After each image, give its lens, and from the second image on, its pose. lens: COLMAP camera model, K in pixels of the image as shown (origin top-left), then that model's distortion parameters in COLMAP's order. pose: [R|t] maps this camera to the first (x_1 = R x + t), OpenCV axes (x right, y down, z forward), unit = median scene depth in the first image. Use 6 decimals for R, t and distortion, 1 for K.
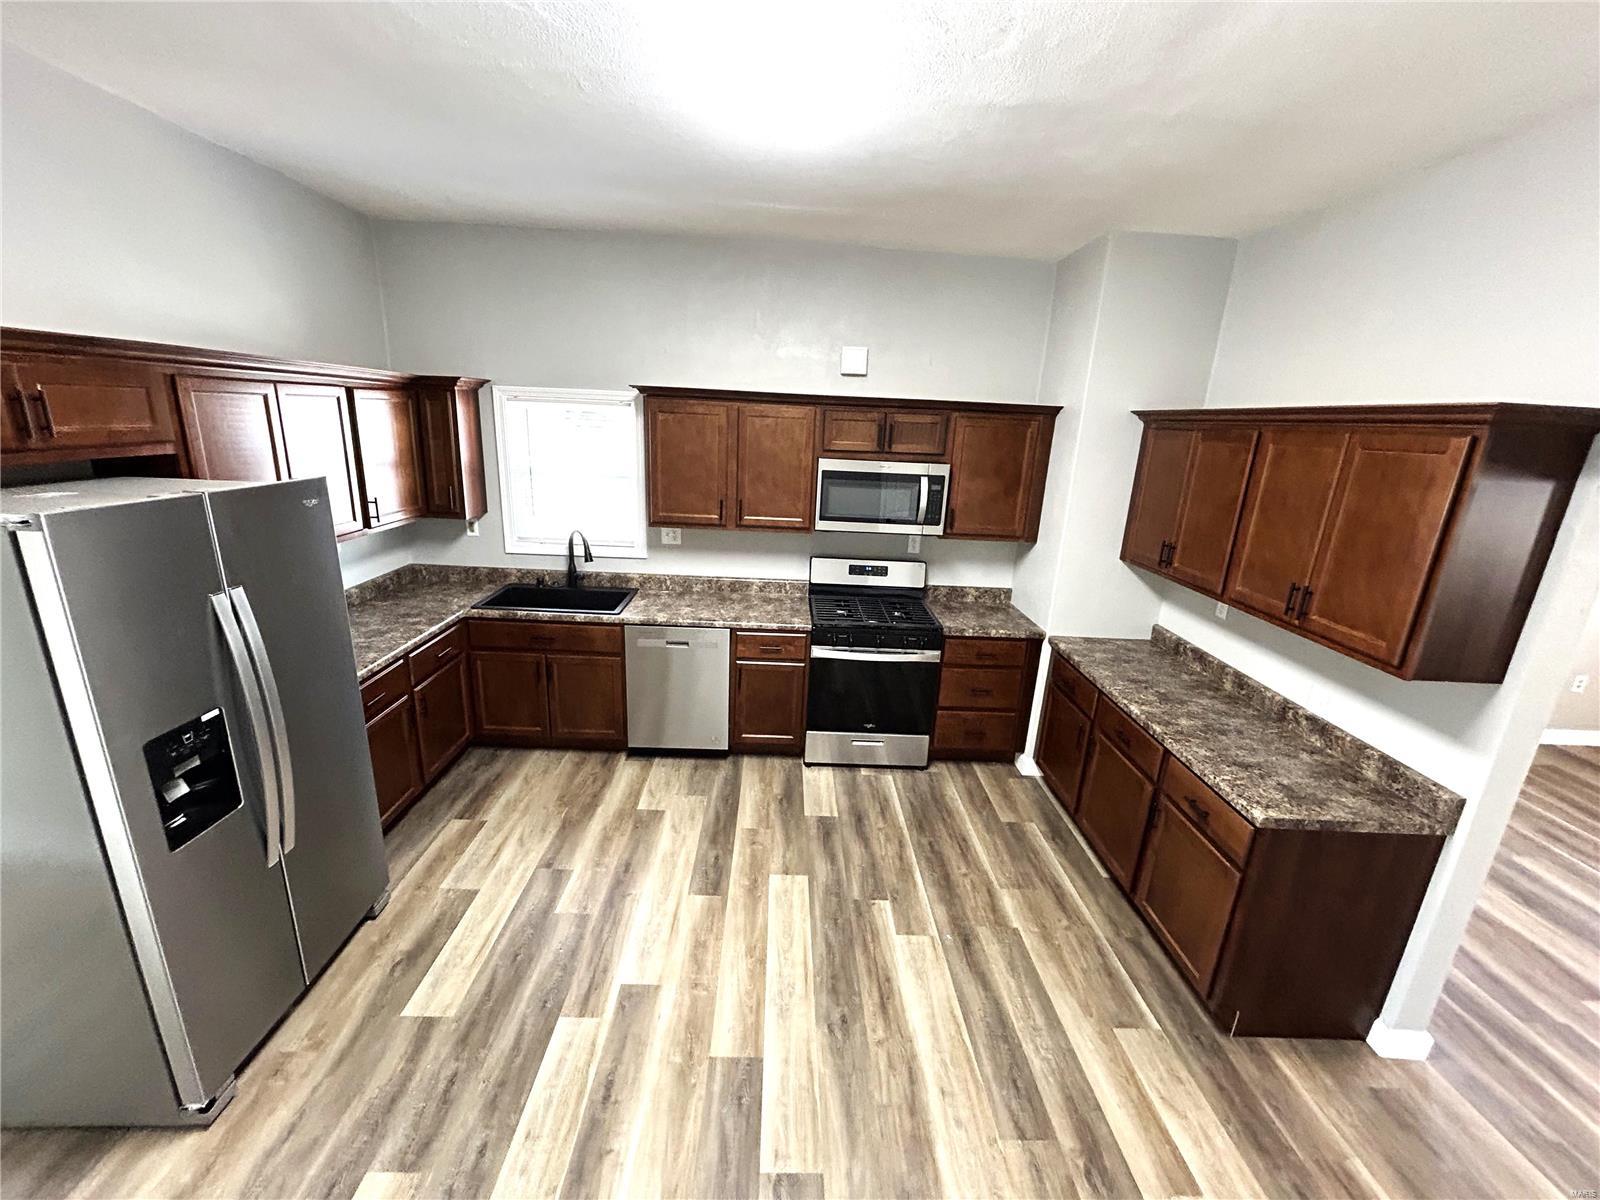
lens RADIAL K [[646.2, 0, 800.0], [0, 646.2, 600.0], [0, 0, 1]] dist [0.000524, 0.000257]
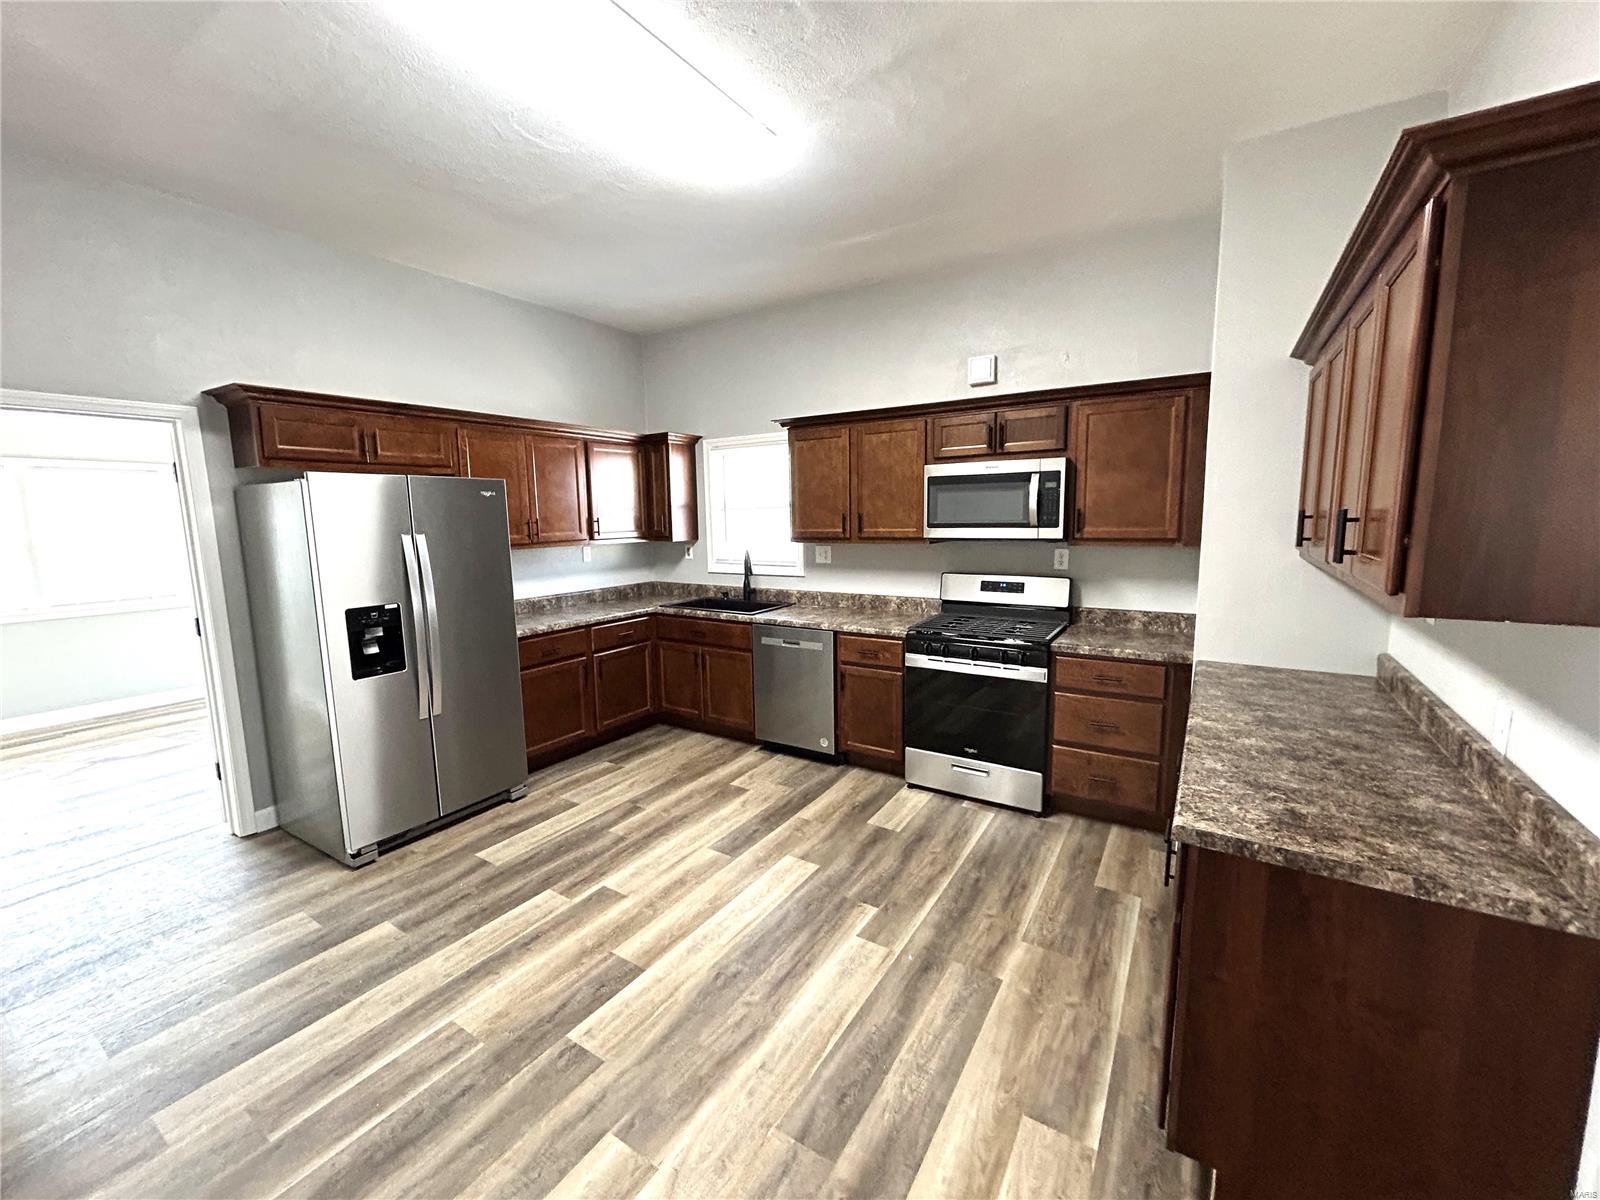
lens RADIAL K [[646.1, 0, 800.0], [0, 646.1, 600.0], [0, 0, 1]] dist [-0.002472, 0.000006]
pose [[0.827437, 0.012903, -0.561410, 0.431980], [-0.097995, 0.987714, -0.121729, 0.126489], [0.552942, 0.155739, 0.818536, 0.106868]]
